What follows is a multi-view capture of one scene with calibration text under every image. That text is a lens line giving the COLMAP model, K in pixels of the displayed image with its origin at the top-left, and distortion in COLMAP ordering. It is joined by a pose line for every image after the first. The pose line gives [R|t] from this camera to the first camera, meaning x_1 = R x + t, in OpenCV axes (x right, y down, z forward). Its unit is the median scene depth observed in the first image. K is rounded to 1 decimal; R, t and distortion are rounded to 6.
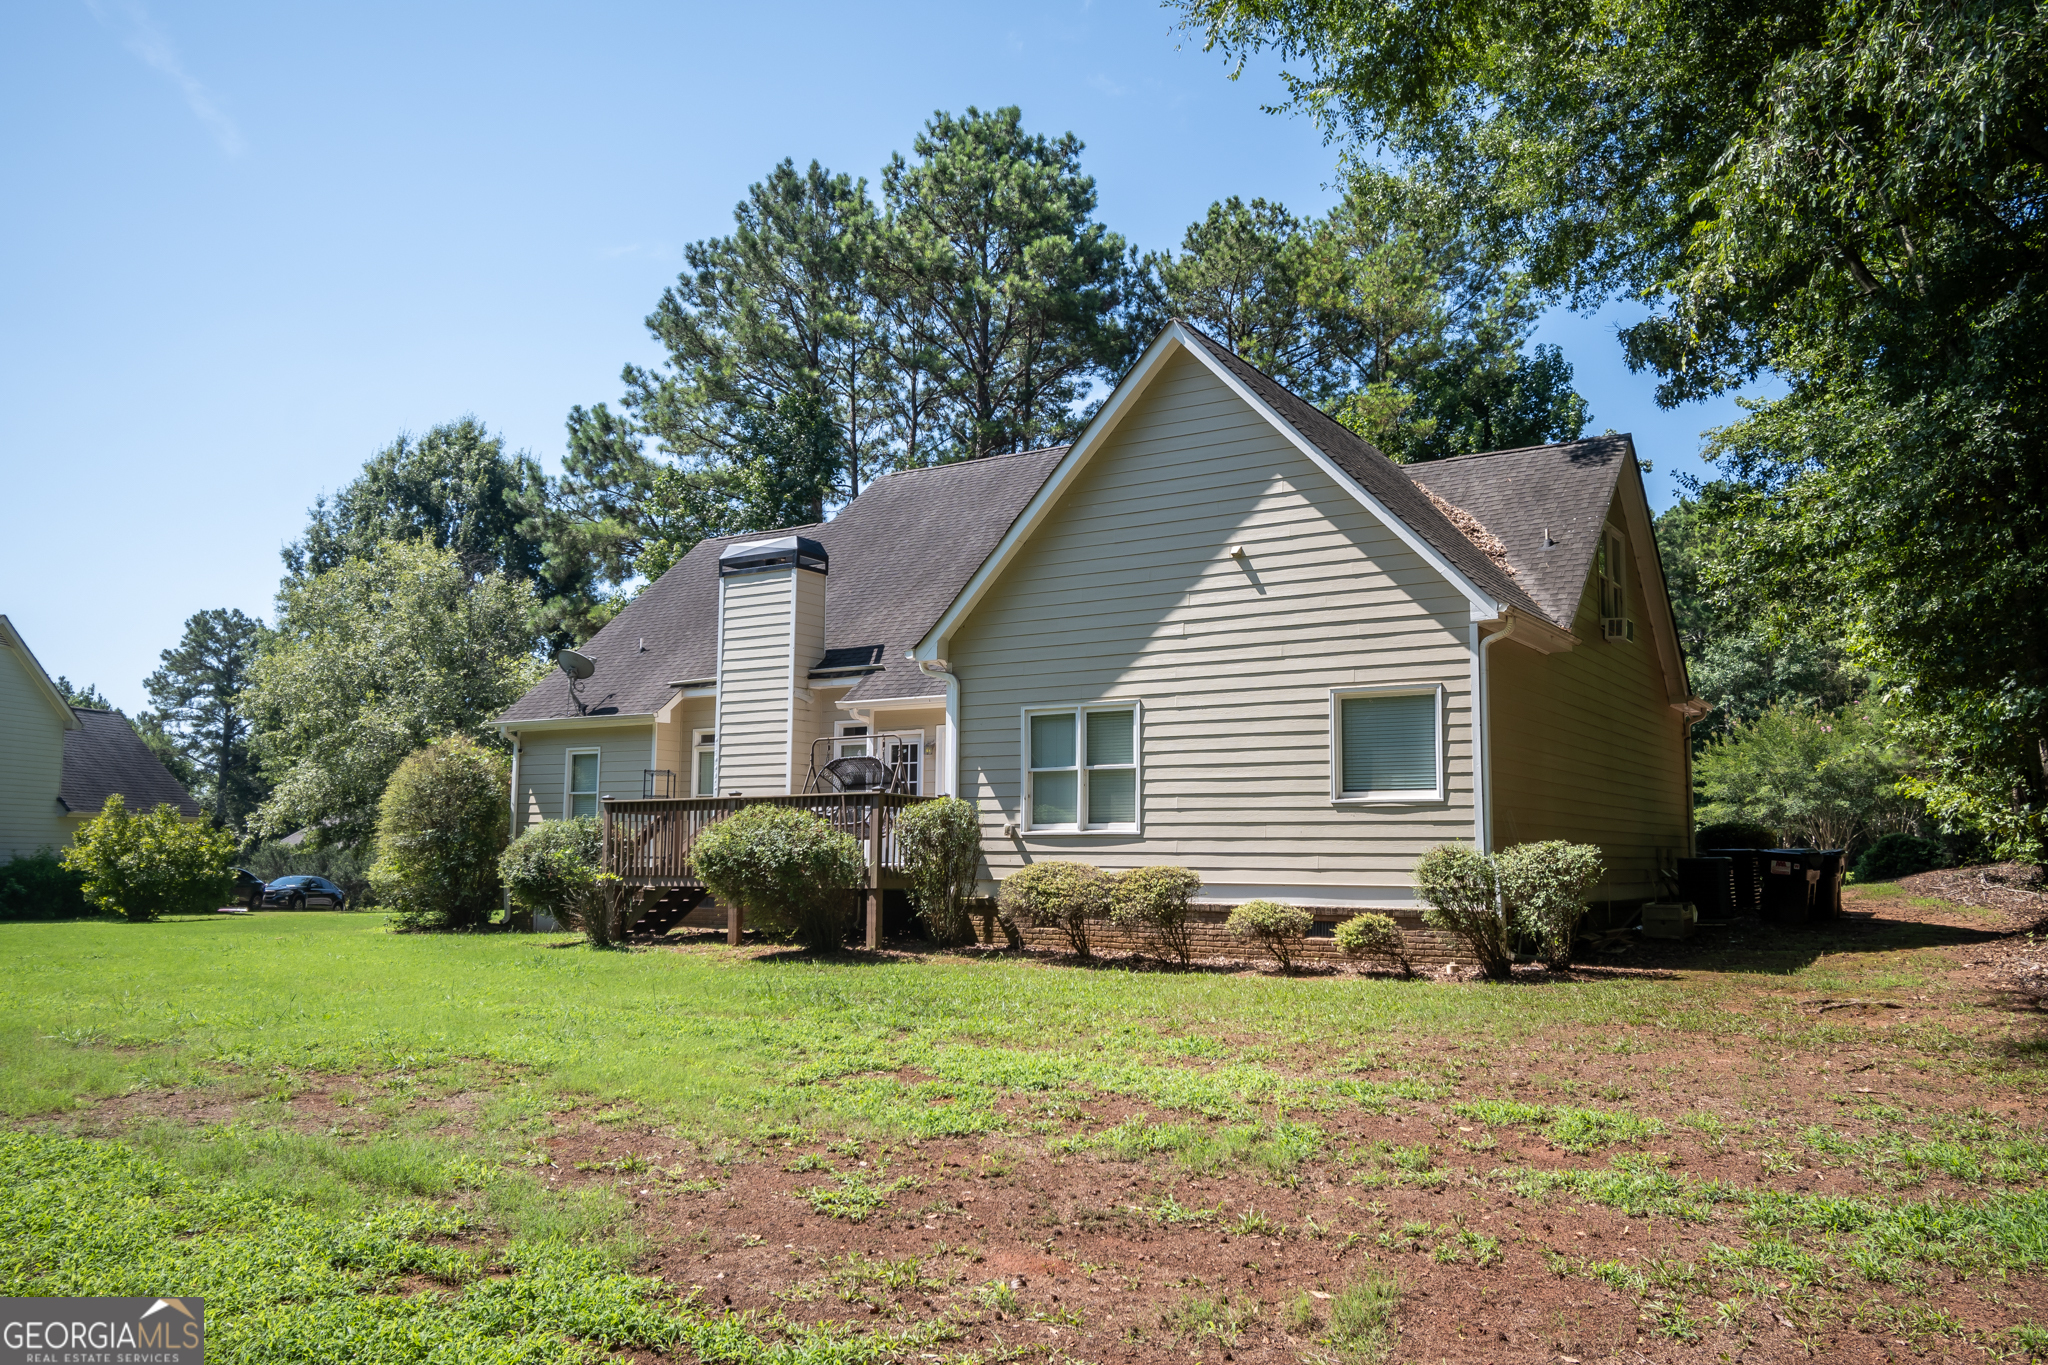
lens RADIAL K [[1553.1, 0, 1024.0], [0, 1553.1, 682.5], [0, 0, 1]] dist [-0.000909, -0.008485]
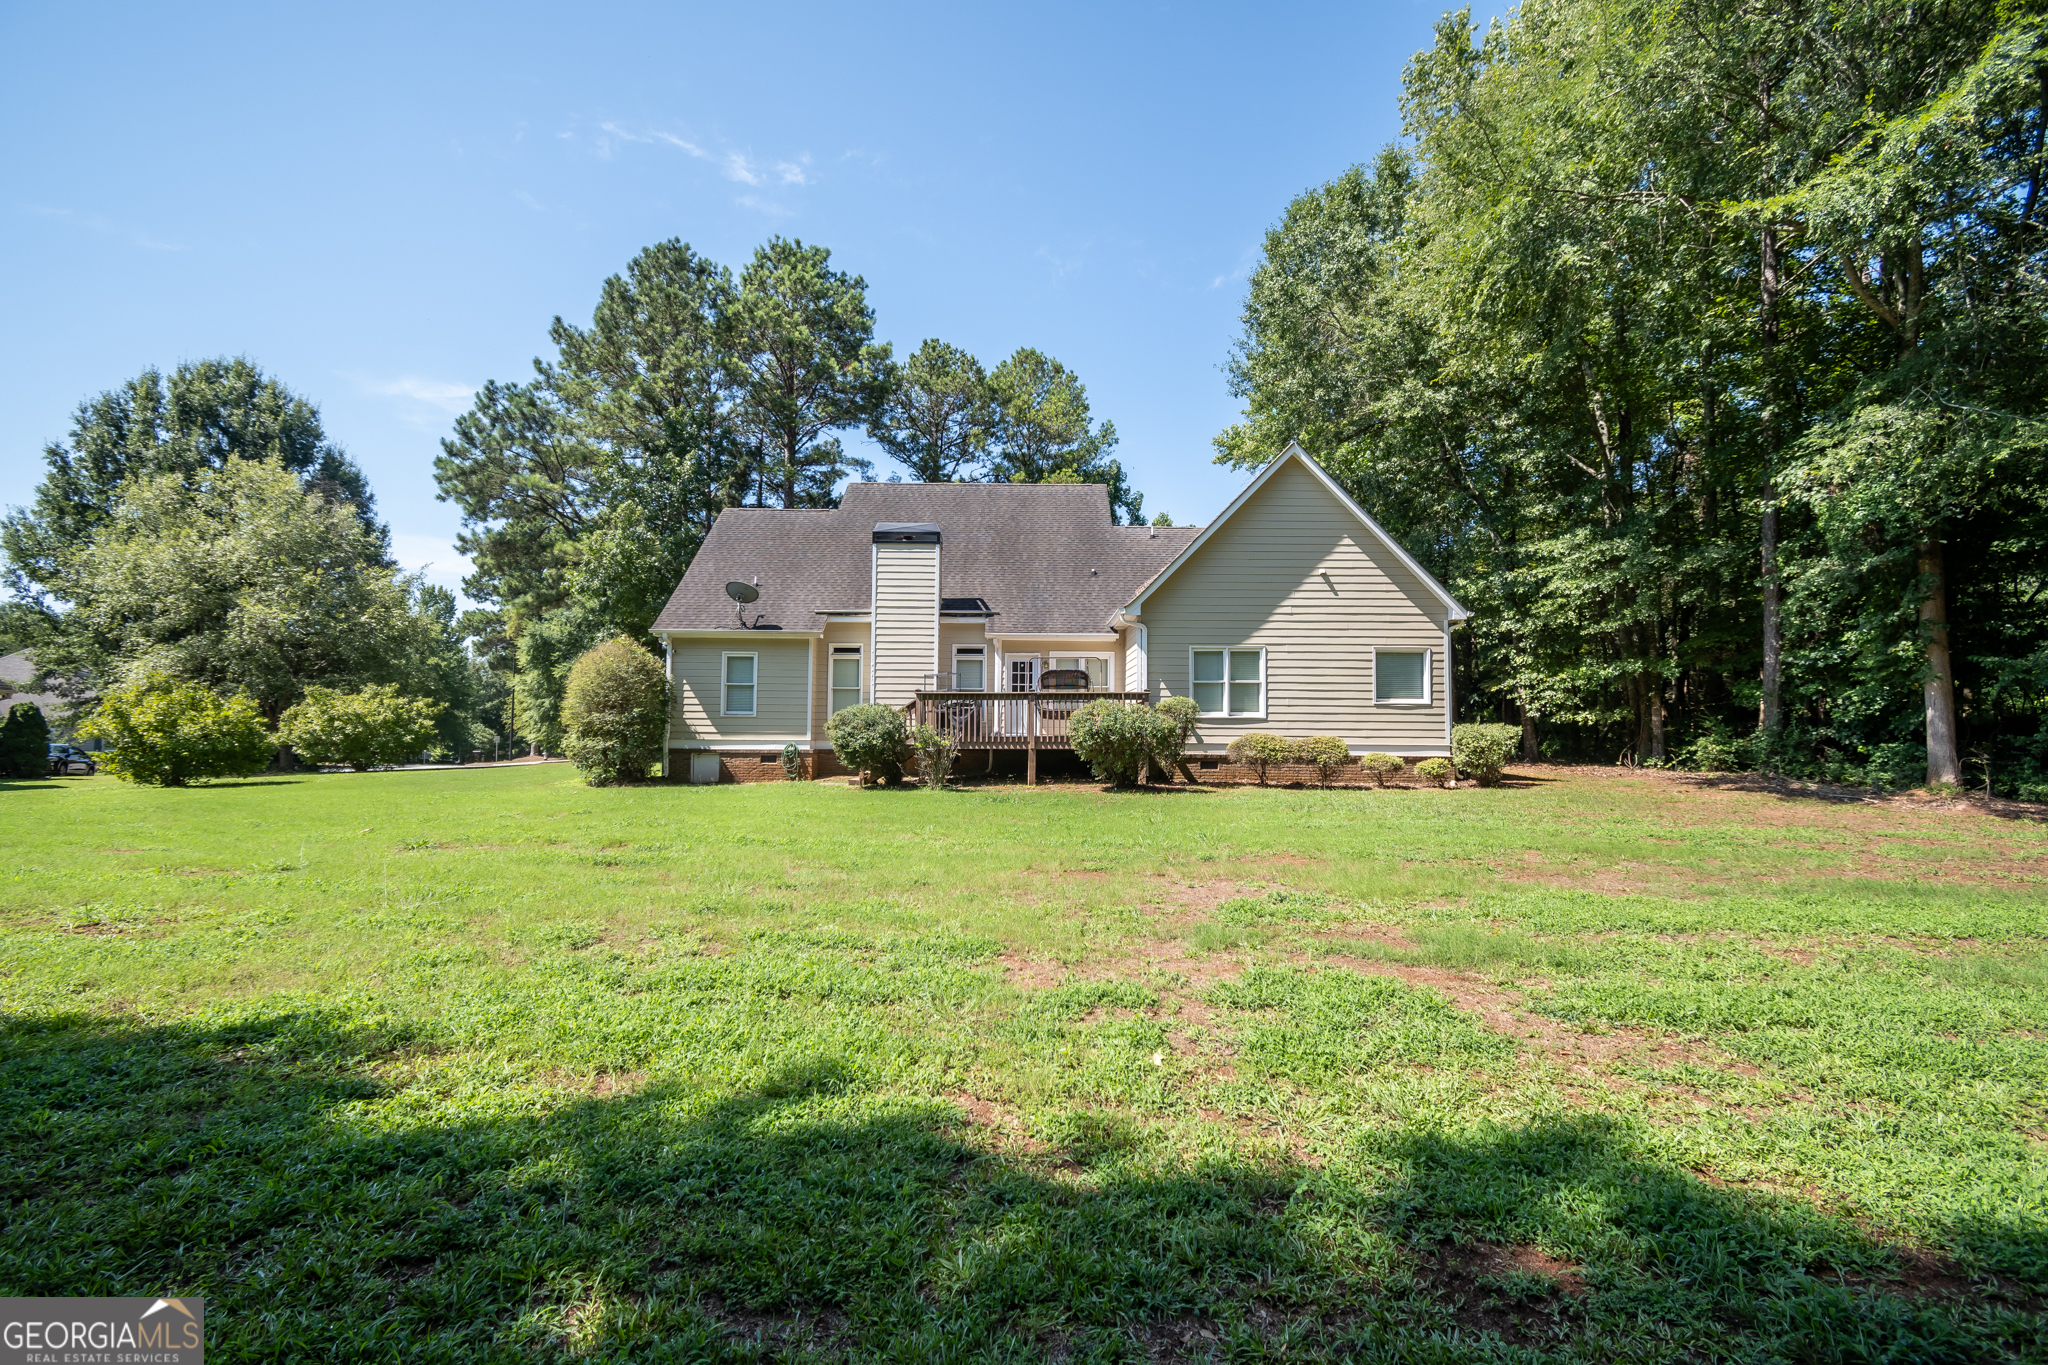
lens RADIAL K [[895.3, 0, 1024.0], [0, 895.3, 682.5], [0, 0, 1]] dist [0.001352, -0.004590]
pose [[0.826991, 0.028654, 0.561485, -0.763305], [-0.063172, 0.997112, 0.042159, 0.027722], [-0.558655, -0.070335, 0.826412, 0.274582]]
